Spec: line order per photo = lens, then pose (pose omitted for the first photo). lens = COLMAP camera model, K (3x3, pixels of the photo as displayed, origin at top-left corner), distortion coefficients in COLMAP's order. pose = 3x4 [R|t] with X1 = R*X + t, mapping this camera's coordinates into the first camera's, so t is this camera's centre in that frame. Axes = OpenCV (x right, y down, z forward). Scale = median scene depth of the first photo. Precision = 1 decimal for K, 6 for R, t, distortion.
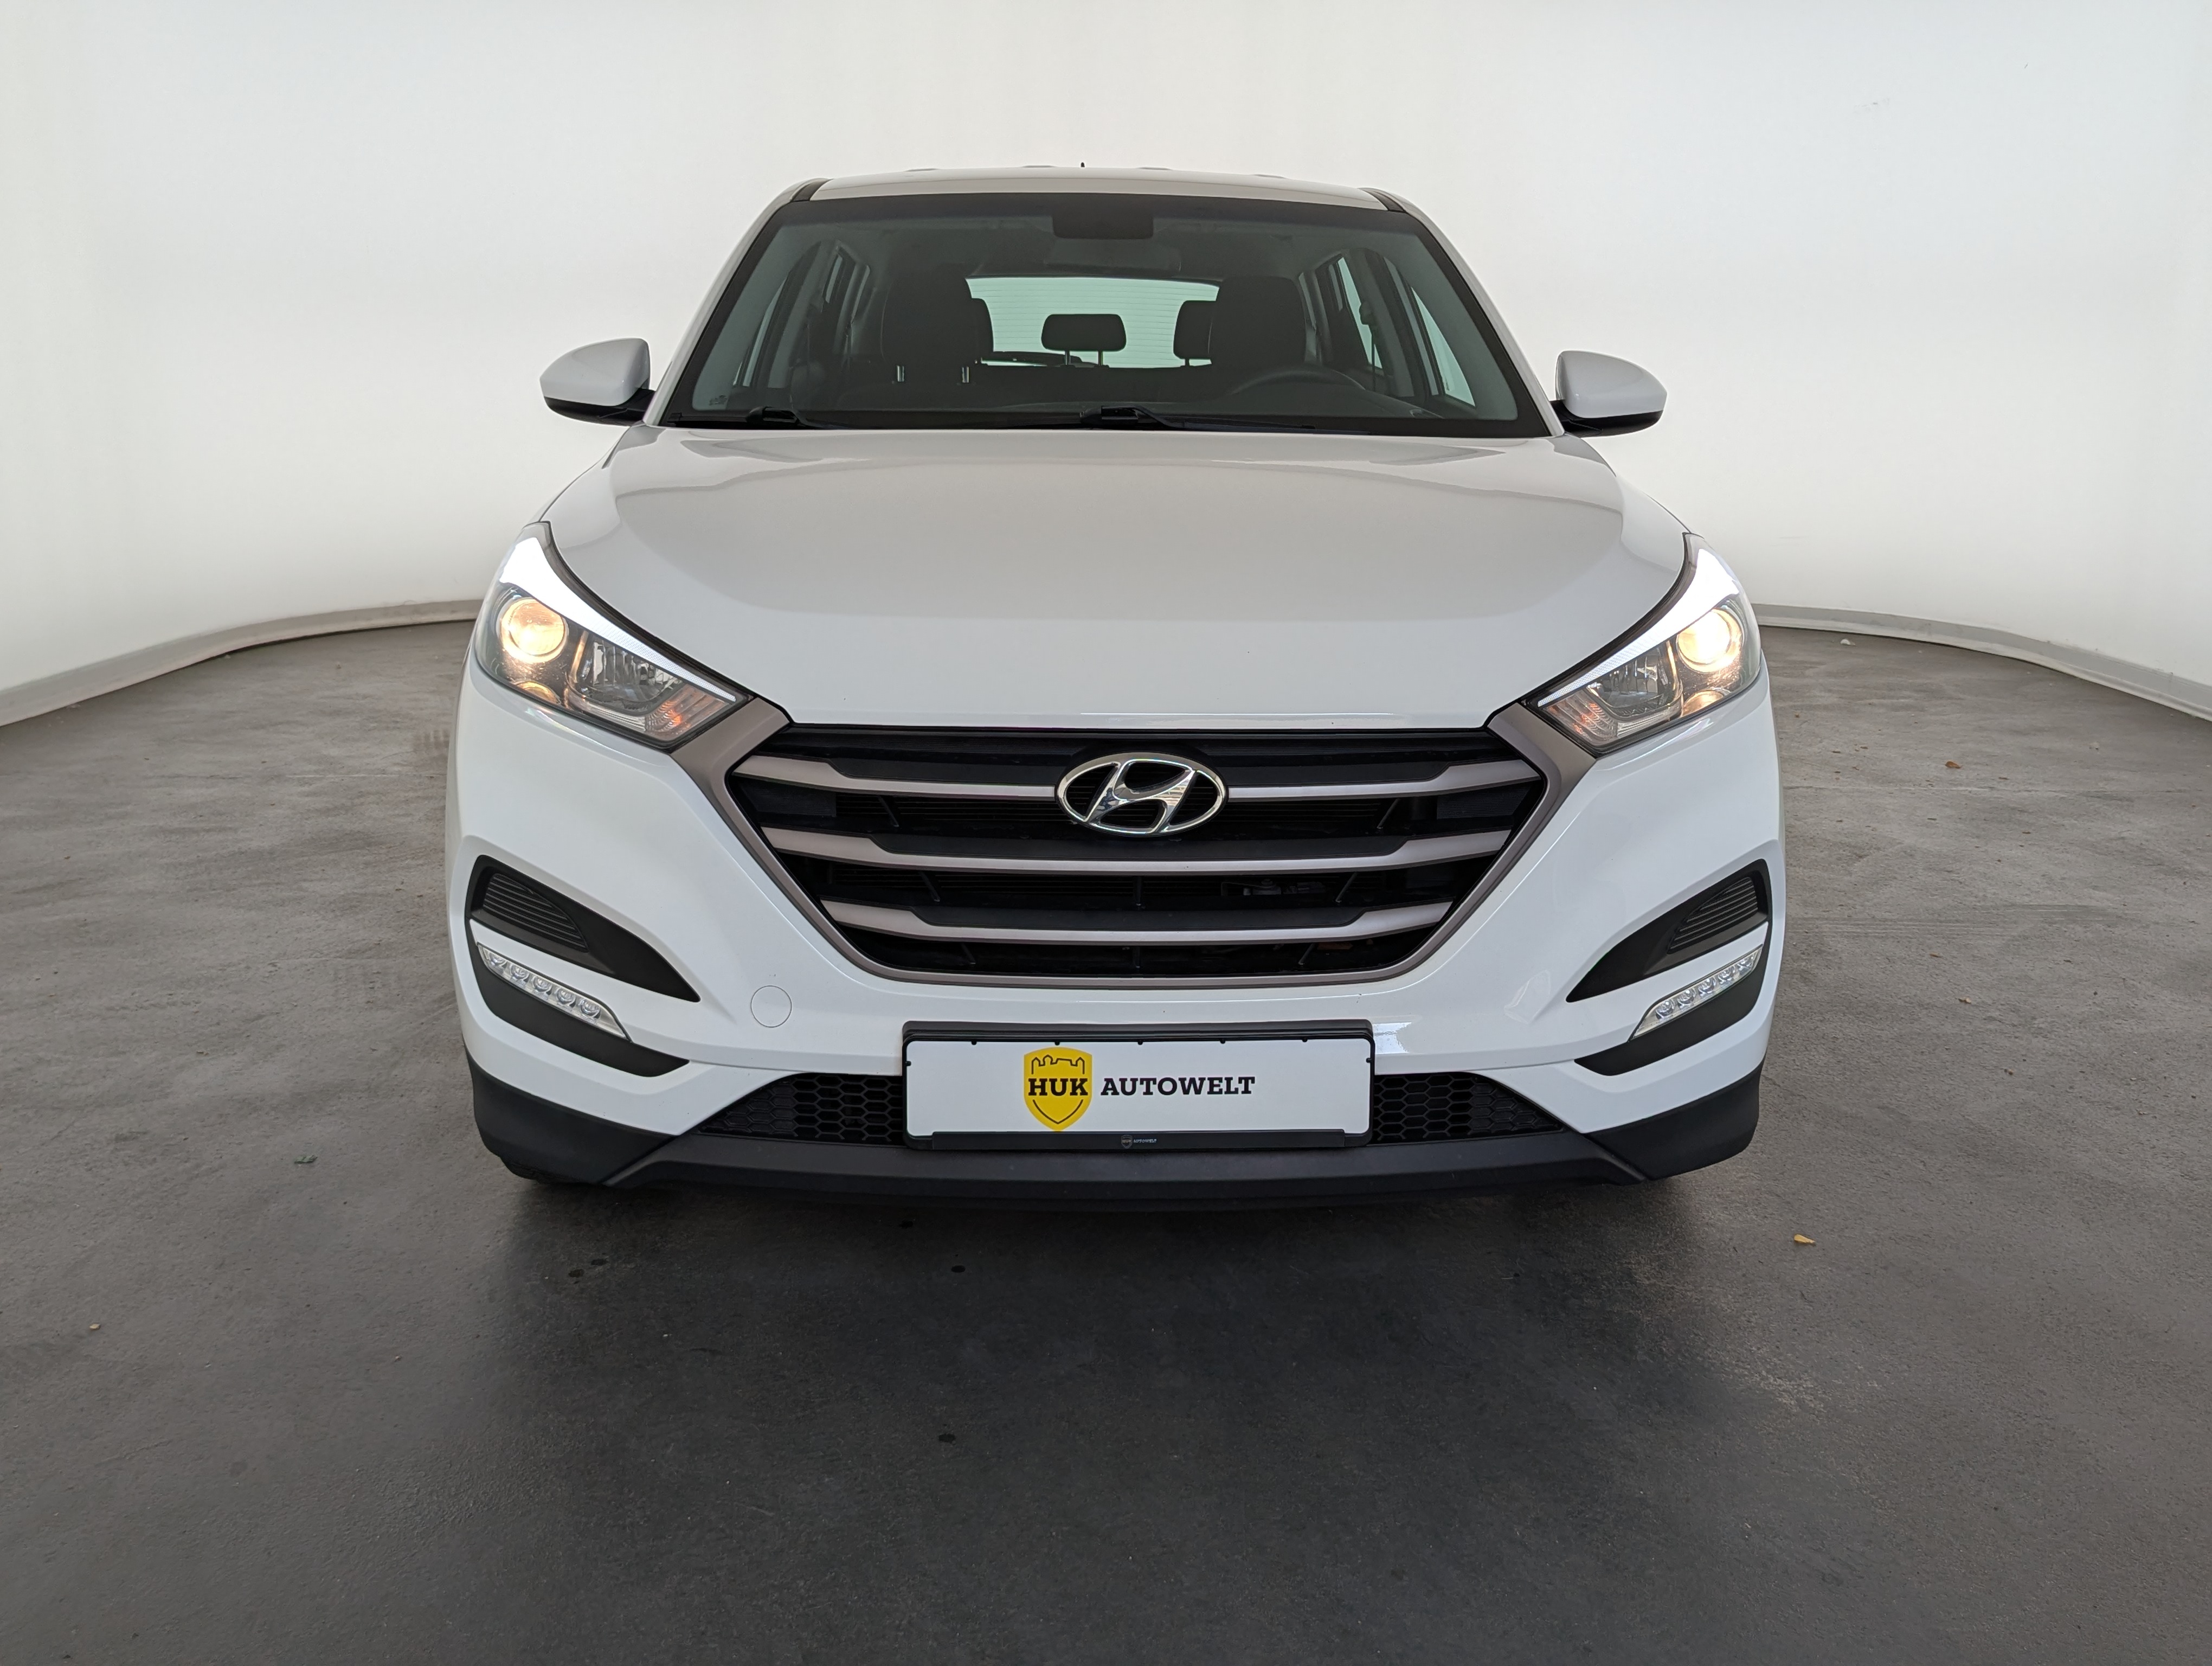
lens RADIAL K [[2044.4, 0, 1108.4], [0, 2044.4, 823.1], [0, 0, 1]] dist [0.004676, 0.000000]
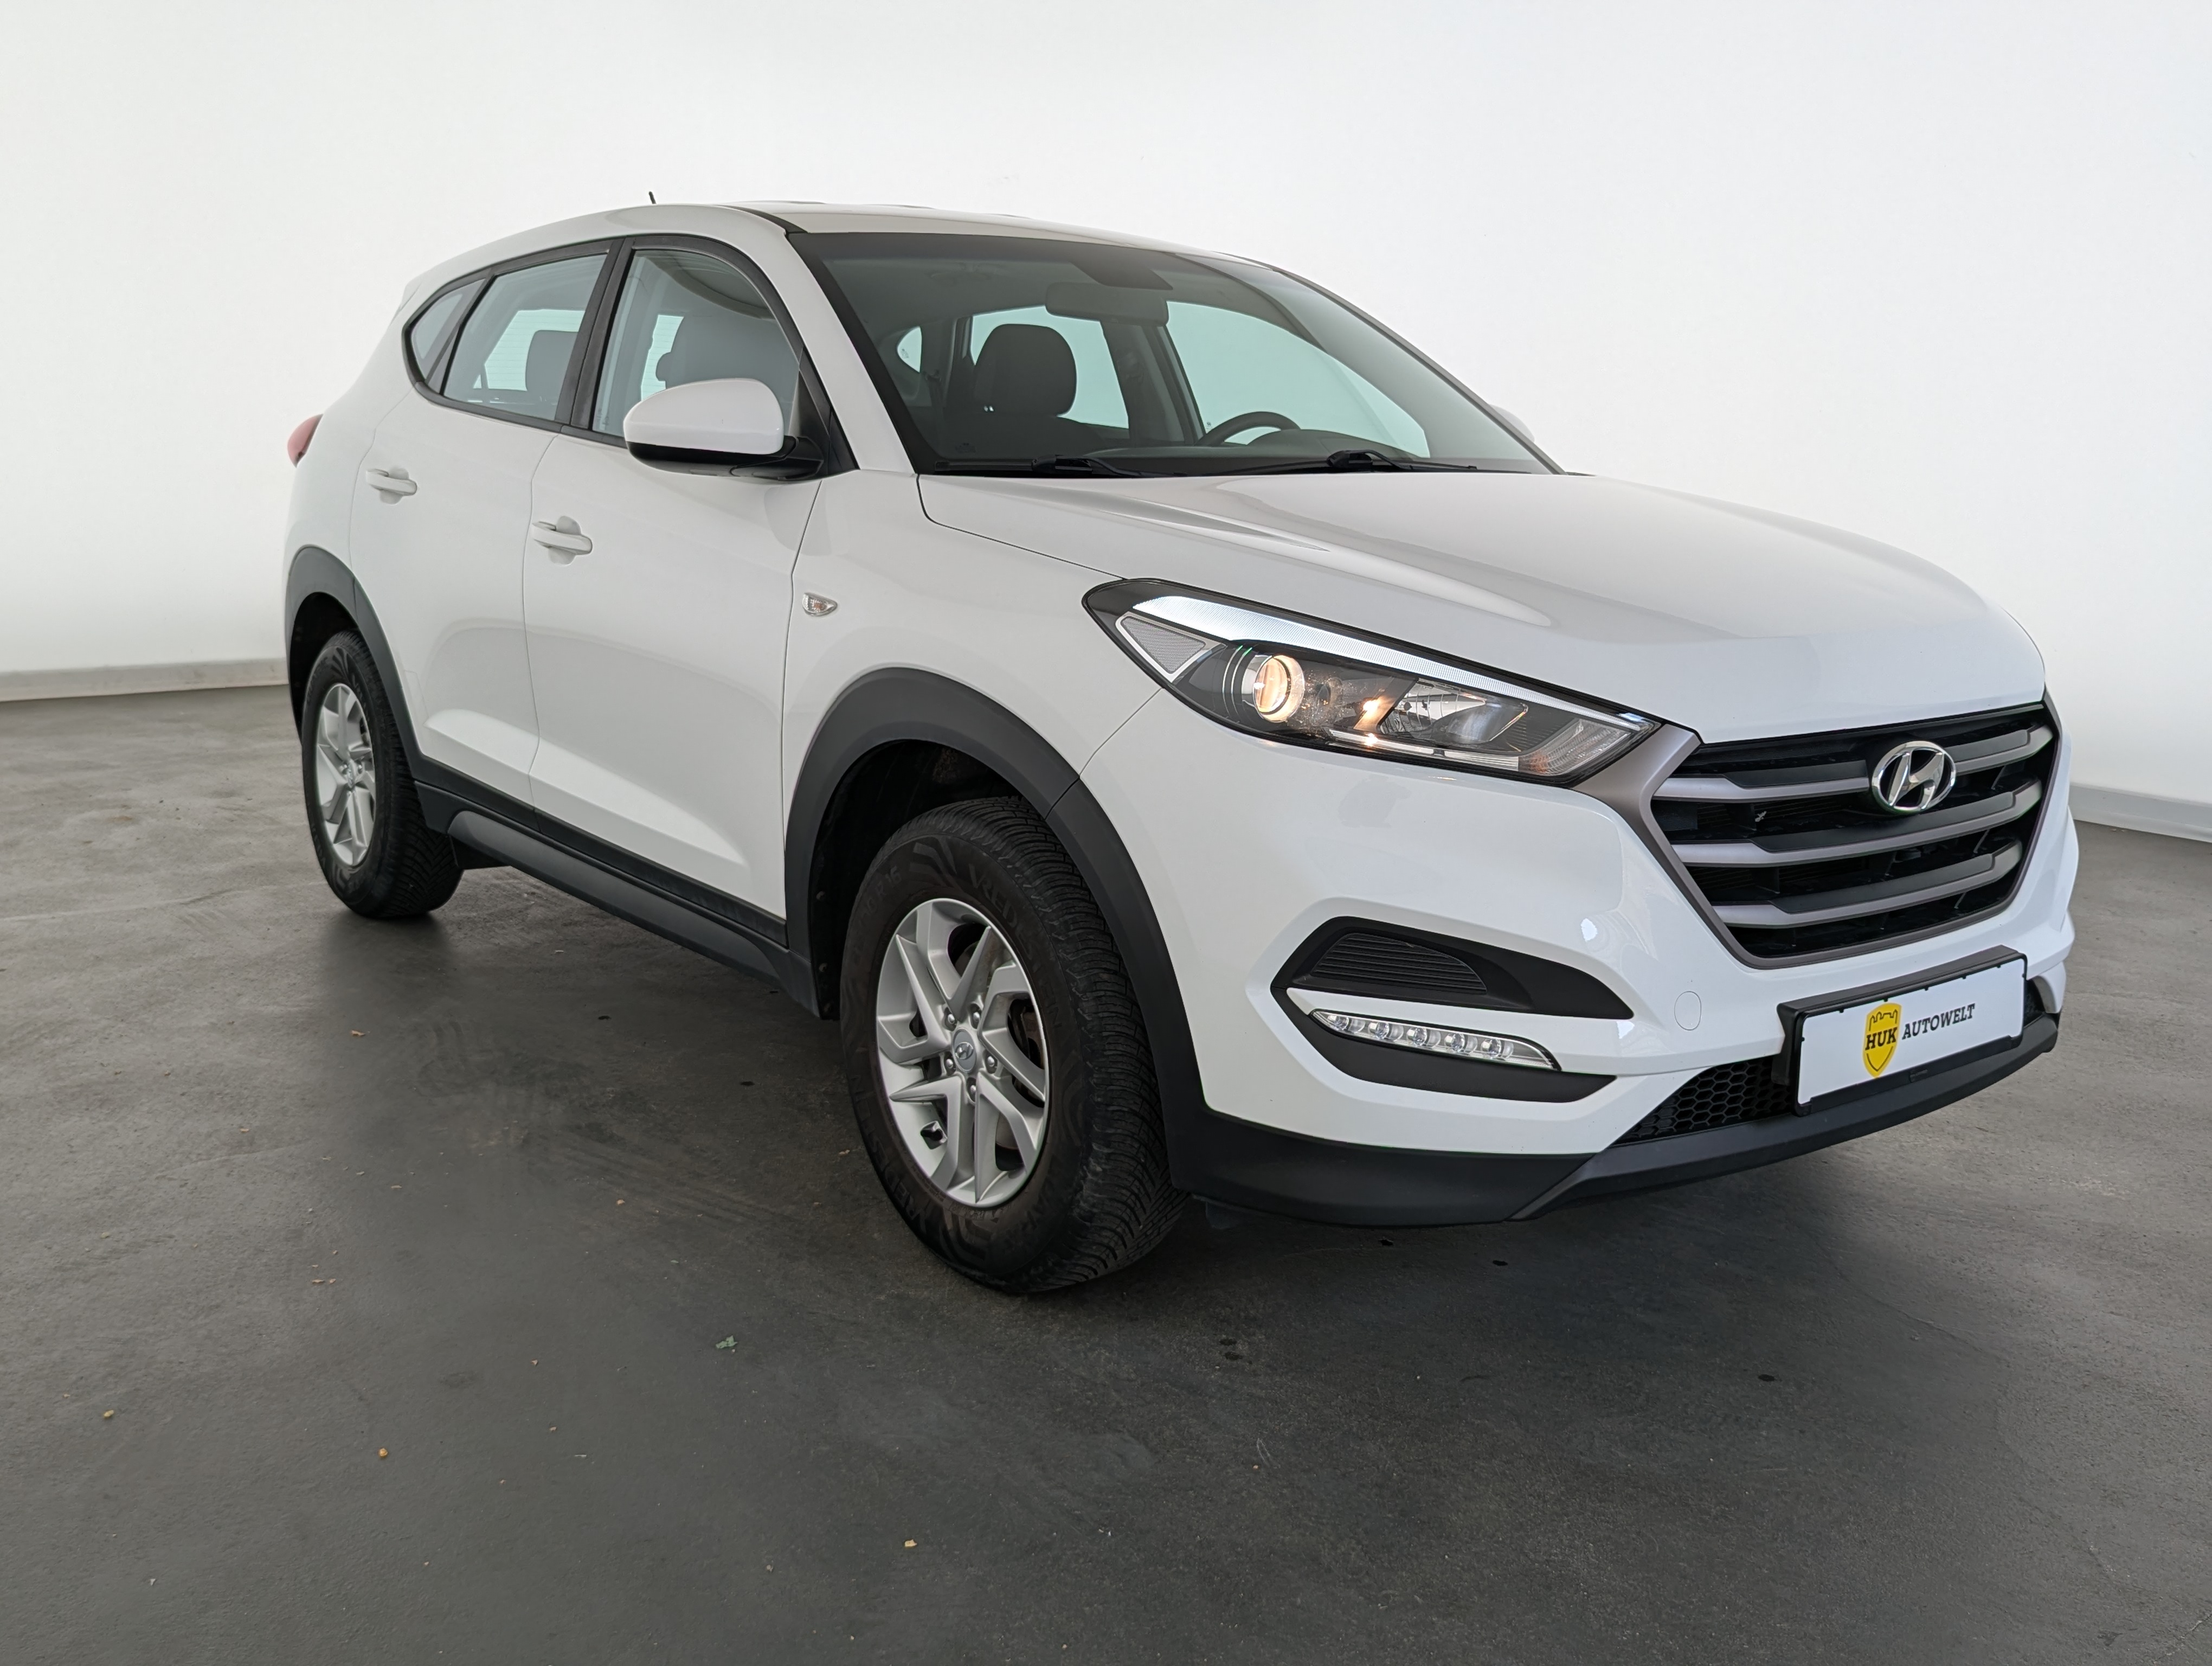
lens RADIAL K [[2044.4, 0, 1109.3], [0, 2044.4, 842.5], [0, 0, 1]] dist [0.004676, 0.000000]
pose [[0.831041, -0.115993, 0.543982, -0.995621], [0.122059, 0.992205, 0.025098, -0.061790], [-0.542653, 0.045540, 0.838722, 0.265111]]
